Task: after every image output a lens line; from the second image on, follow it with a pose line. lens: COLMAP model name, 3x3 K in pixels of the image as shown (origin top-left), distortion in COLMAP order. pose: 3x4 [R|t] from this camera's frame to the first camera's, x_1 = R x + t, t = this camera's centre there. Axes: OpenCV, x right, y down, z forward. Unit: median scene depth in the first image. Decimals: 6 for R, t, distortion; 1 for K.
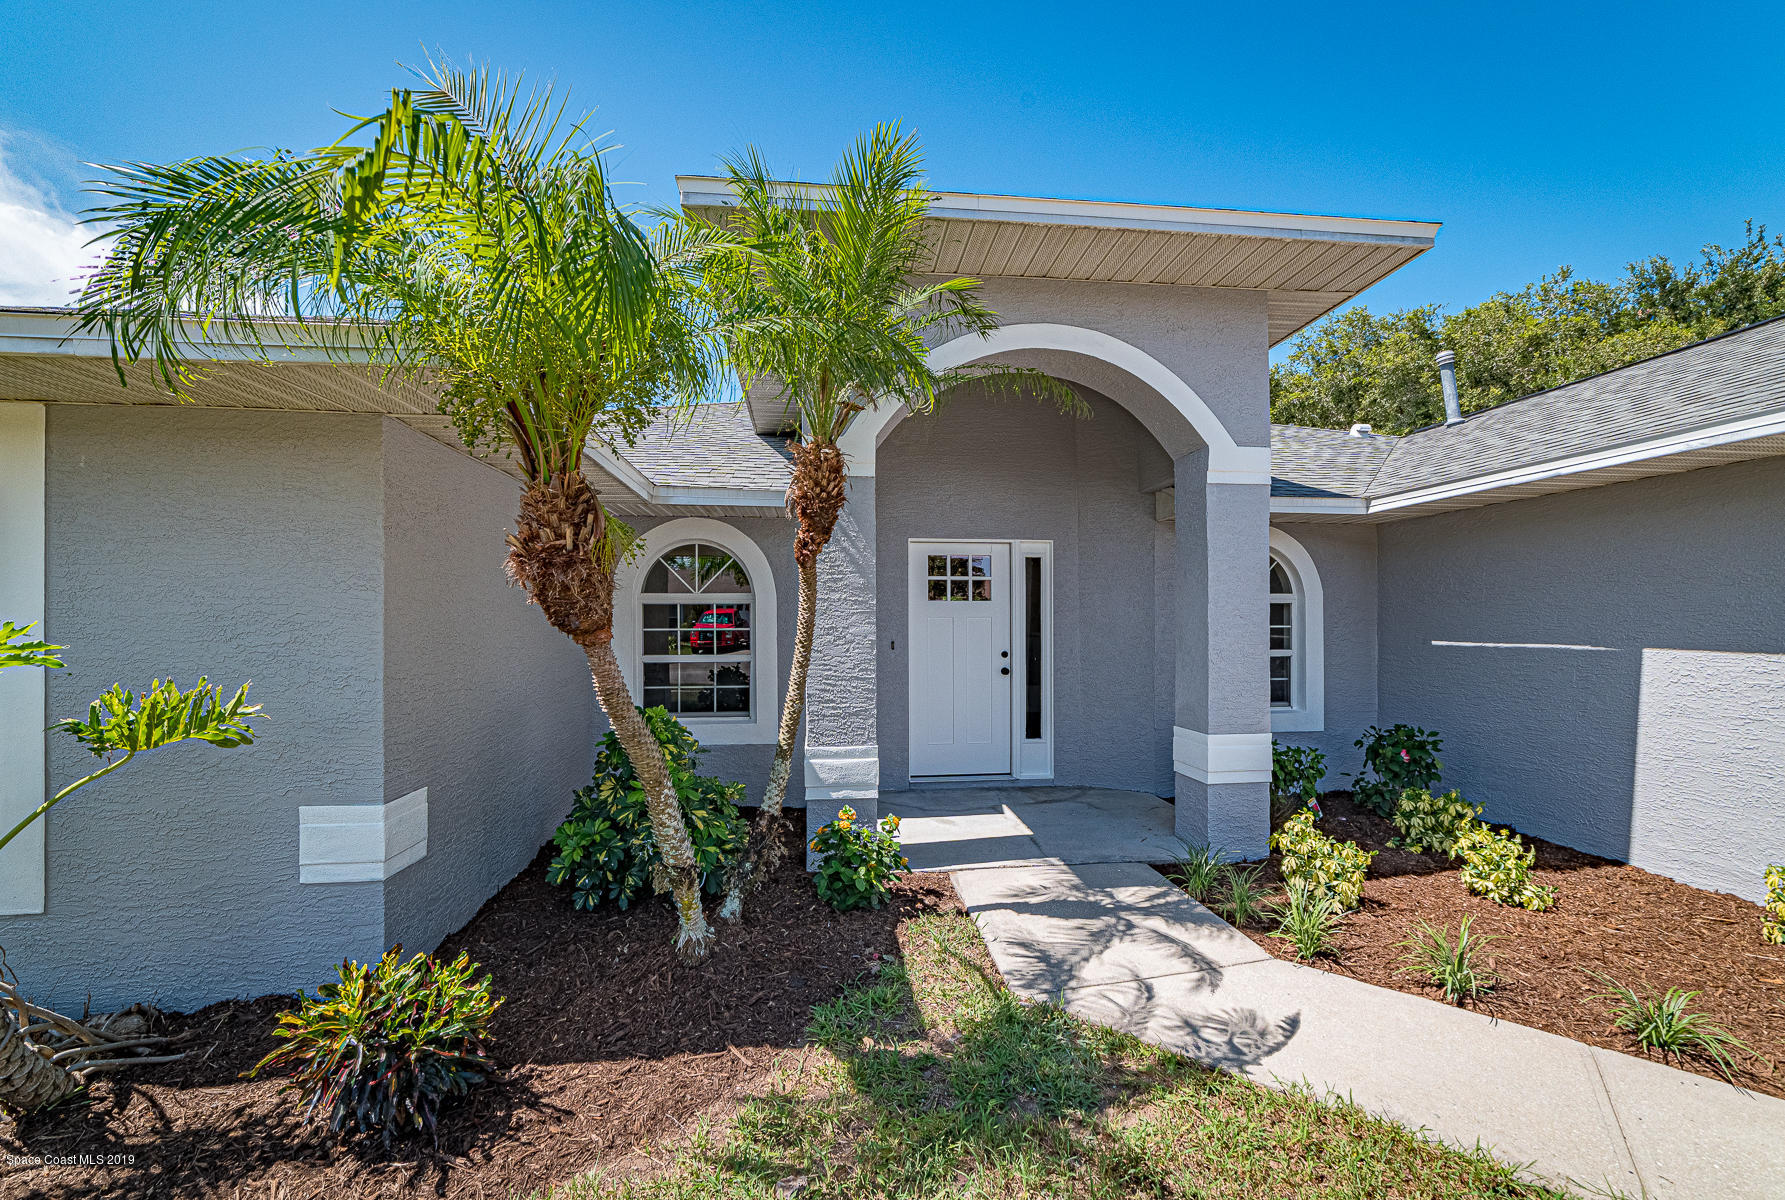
lens RADIAL K [[699.4, 0, 891.6], [0, 699.4, 621.6], [0, 0, 1]] dist [-0.019246, 0.006849]
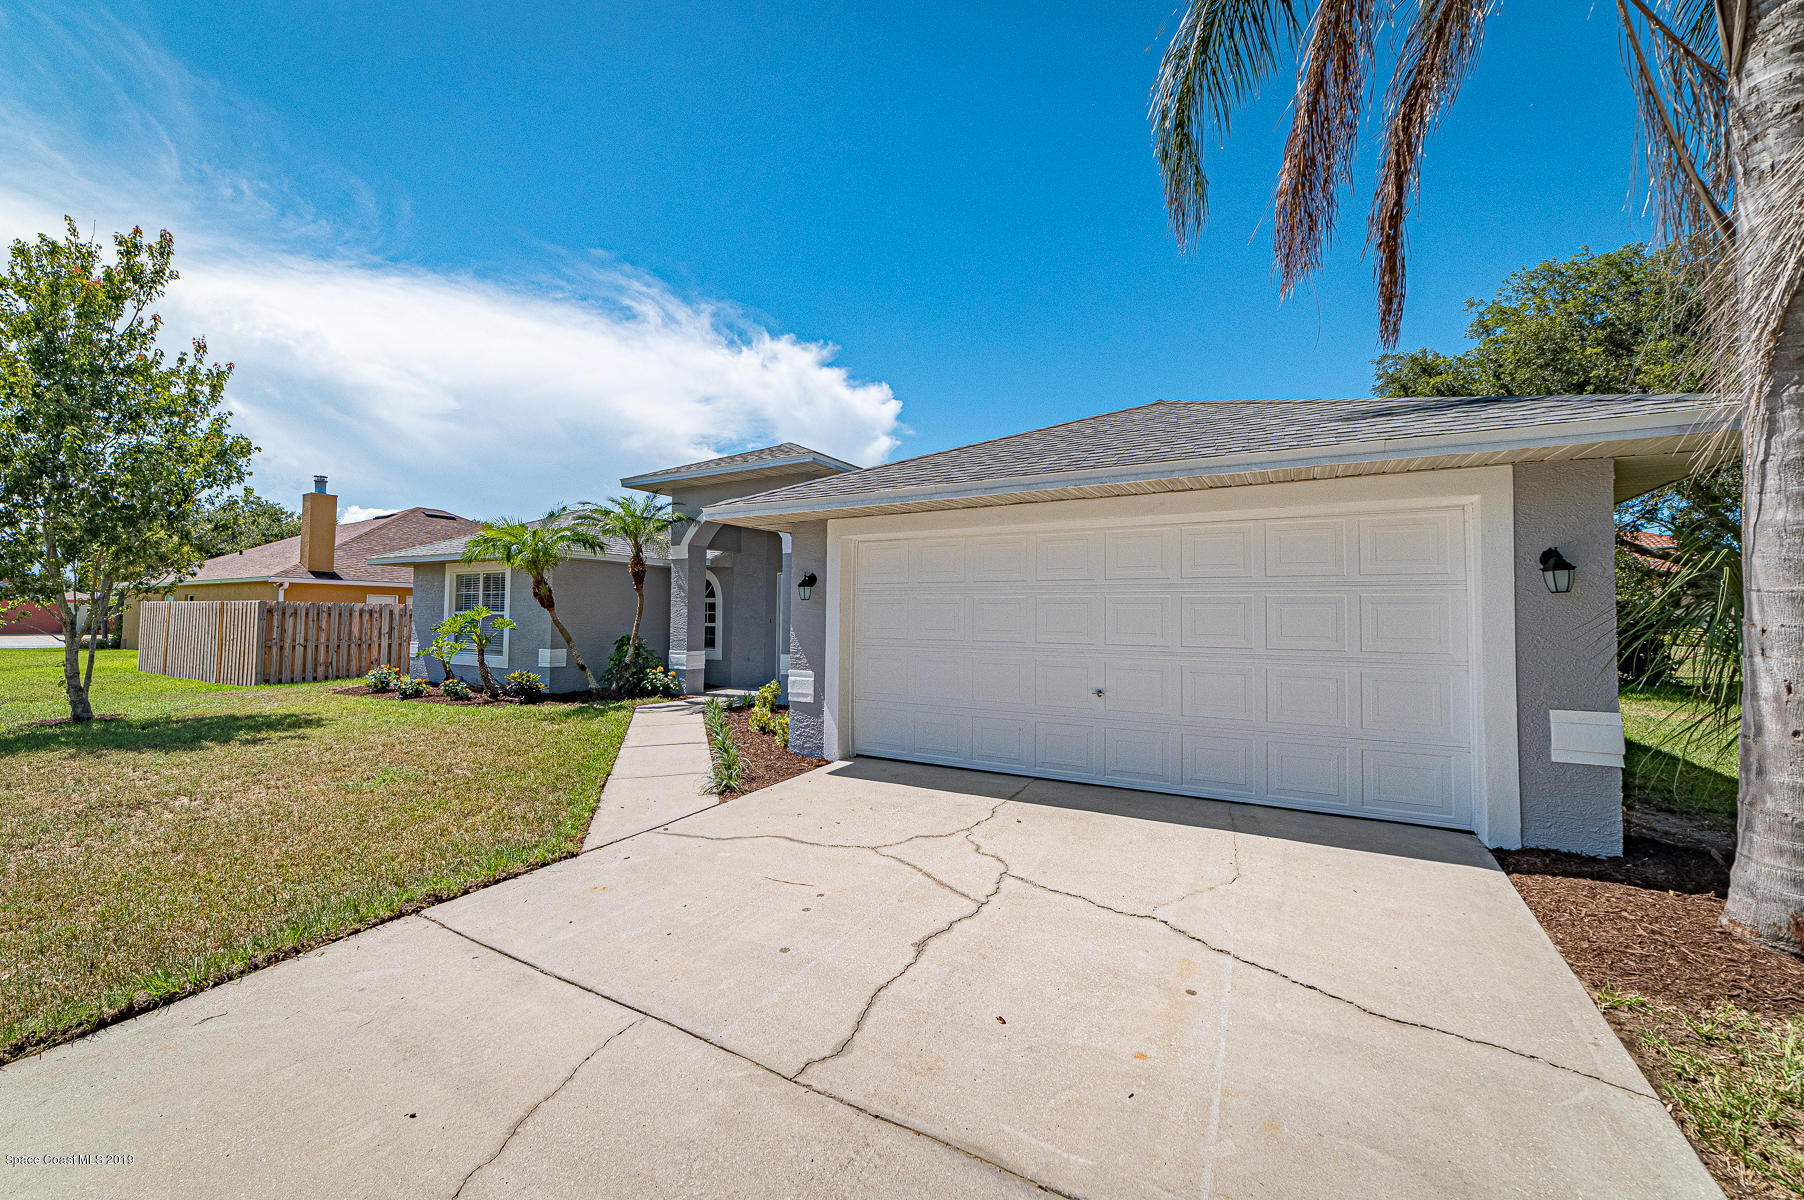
lens RADIAL K [[714.1, 0, 902.0], [0, 714.1, 600.0], [0, 0, 1]] dist [-0.026470, 0.010974]
pose [[0.809668, -0.001822, -0.586886, 2.175509], [-0.013259, 0.999683, -0.021396, 0.017378], [0.586739, 0.025105, 0.809387, -0.768476]]
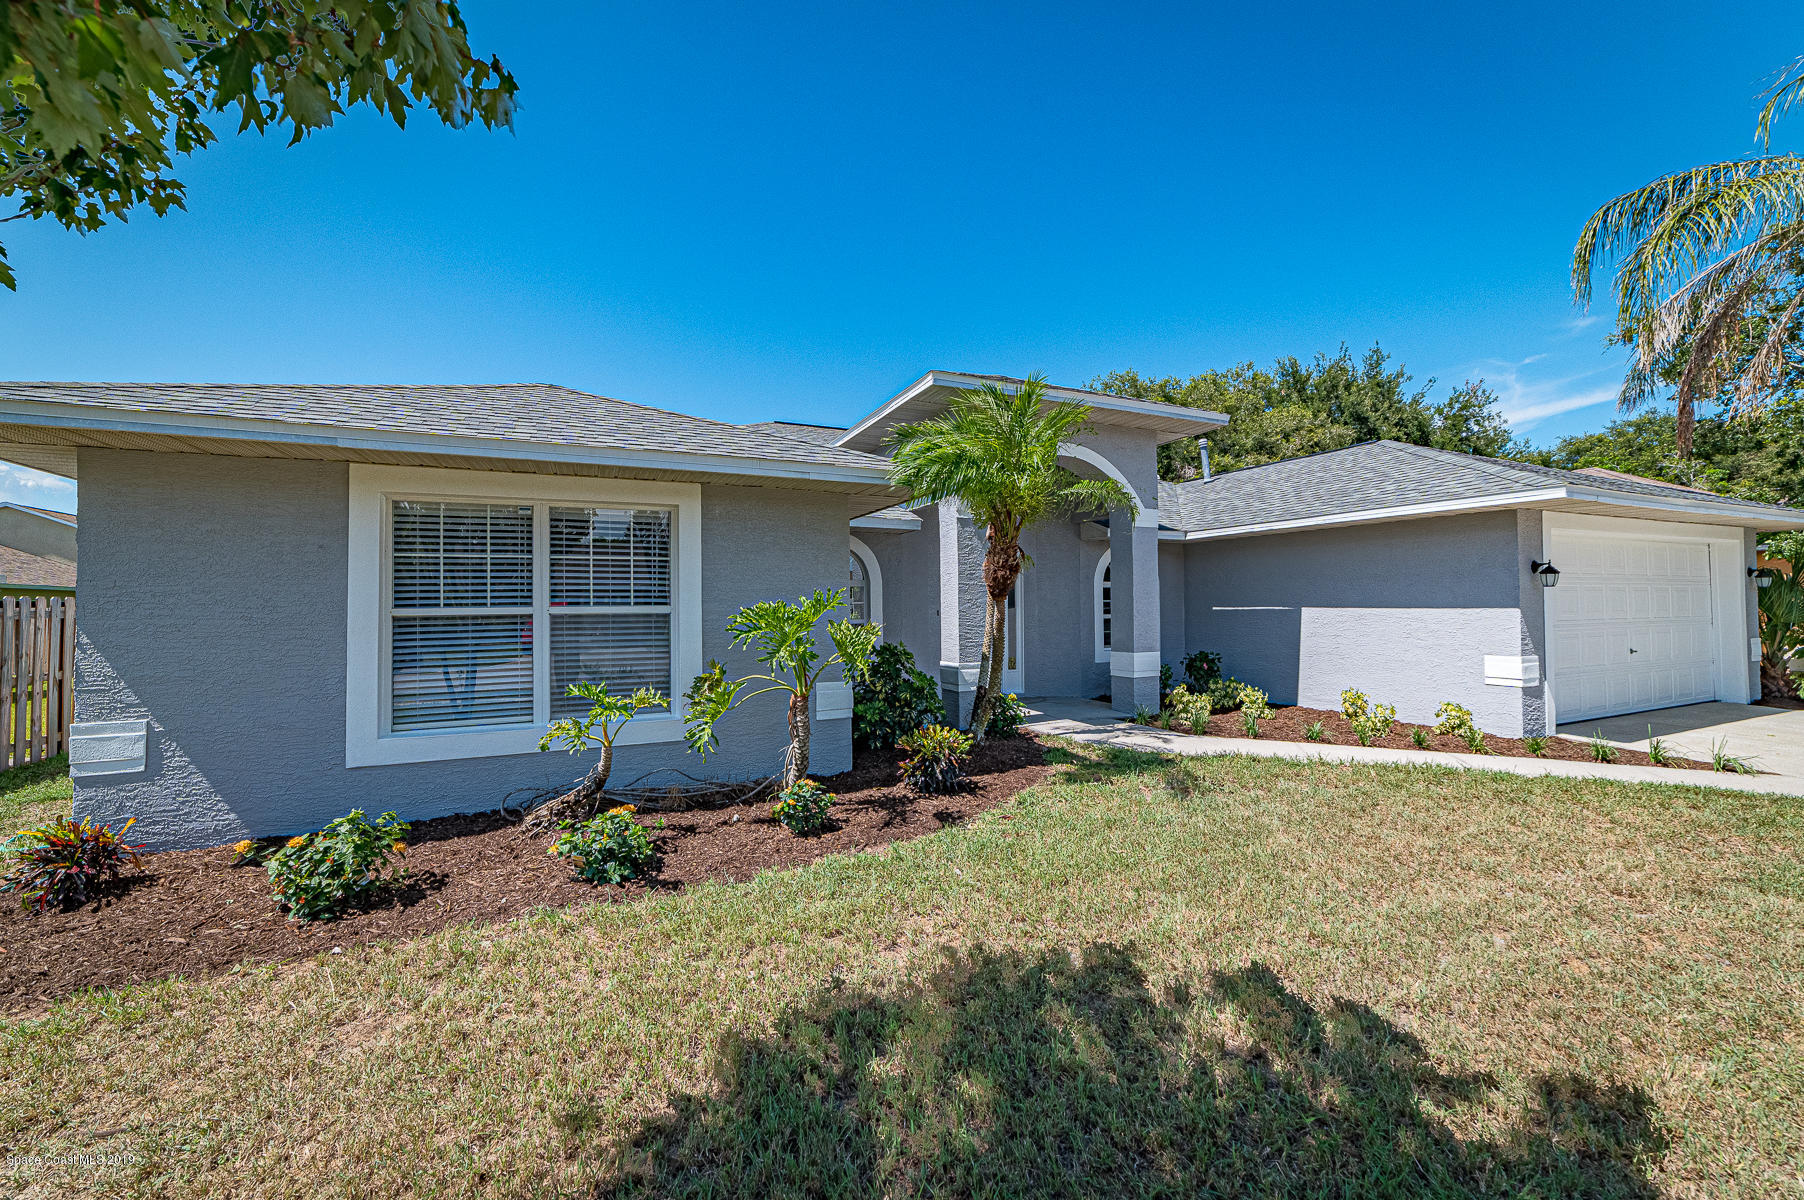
lens RADIAL K [[699.7, 0, 902.0], [0, 699.7, 600.0], [0, 0, 1]] dist [-0.011624, 0.000063]
pose [[0.945711, -0.002291, 0.324999, -0.775274], [0.005180, 0.999954, -0.008025, 0.022437], [-0.324966, 0.009273, 0.945680, -0.636948]]
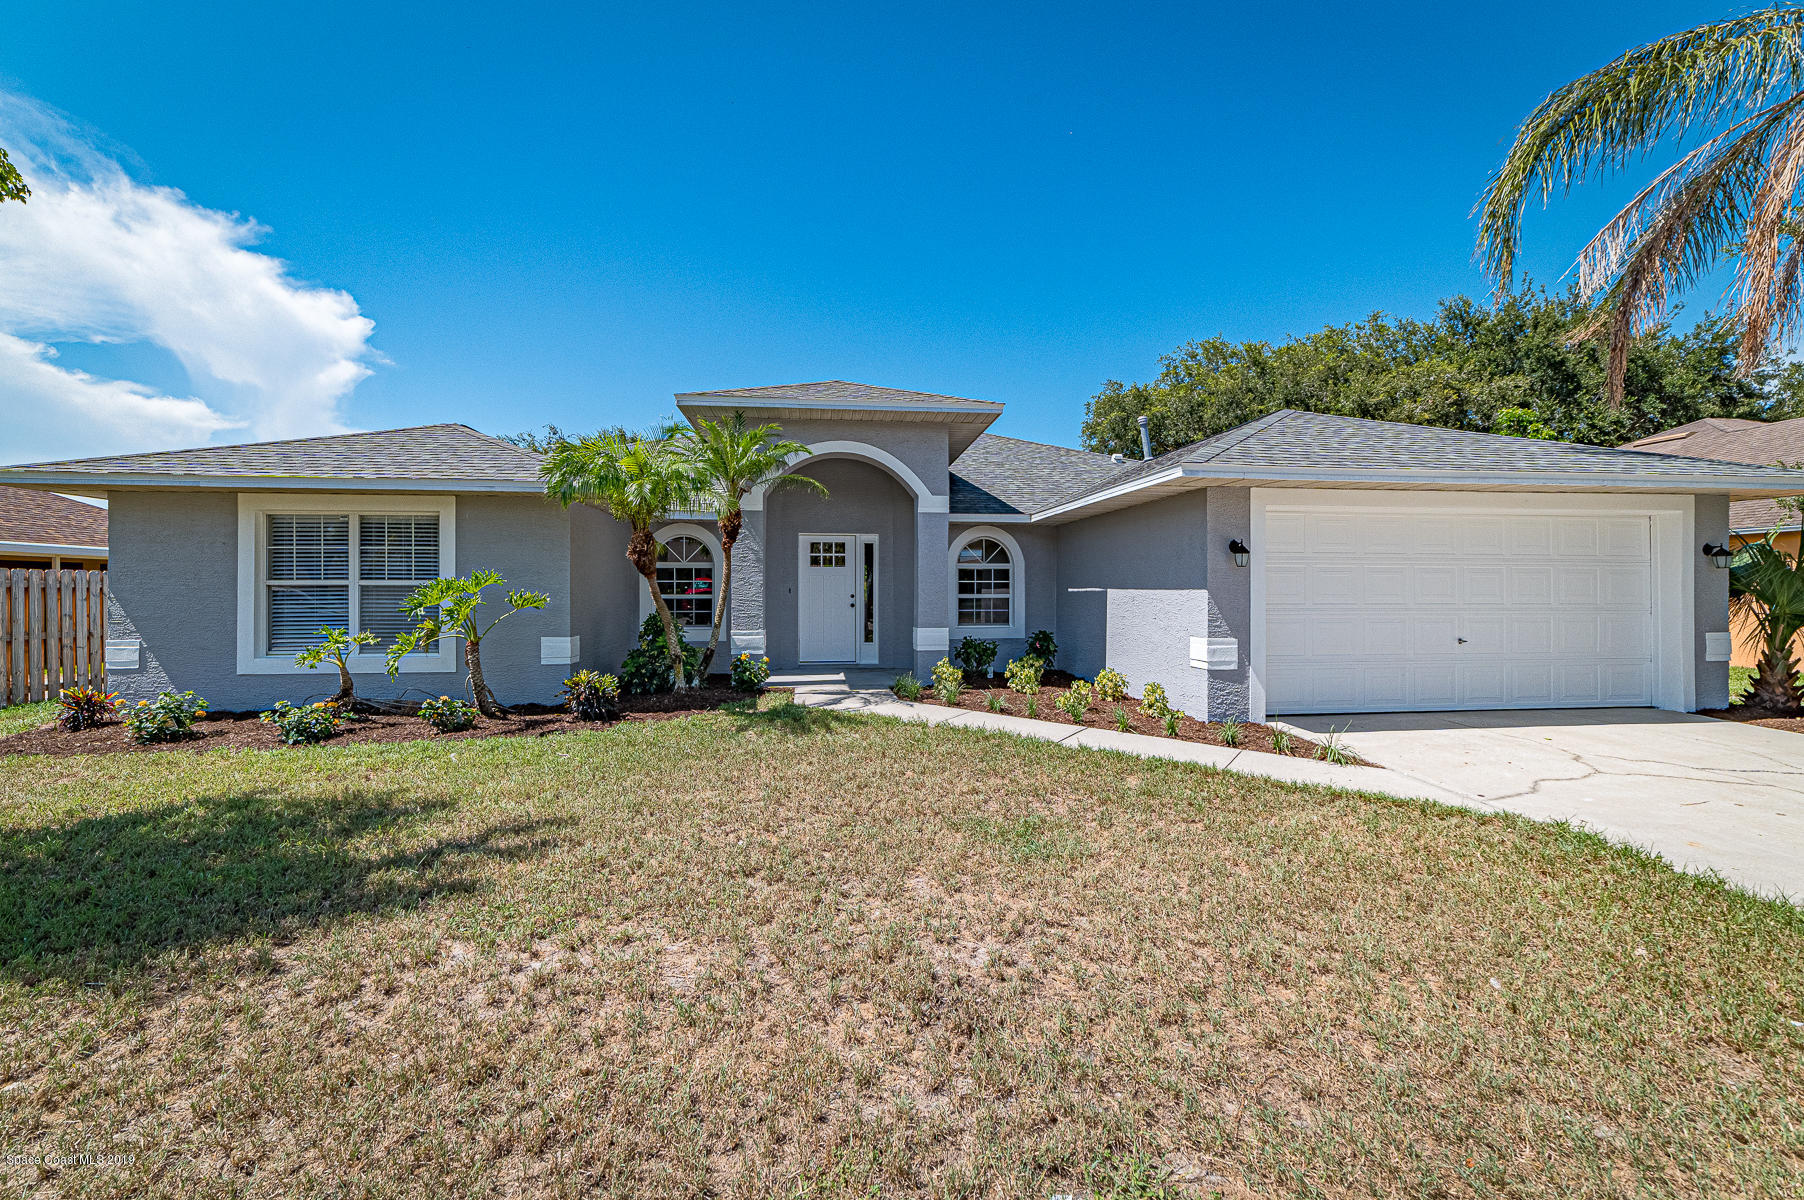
lens RADIAL K [[714.1, 0, 902.0], [0, 714.1, 600.0], [0, 0, 1]] dist [-0.026470, 0.010974]
pose [[0.999825, 0.003553, 0.018379, 0.337775], [-0.003791, 0.999909, 0.012954, 0.042108], [-0.018331, -0.013021, 0.999747, -1.151403]]
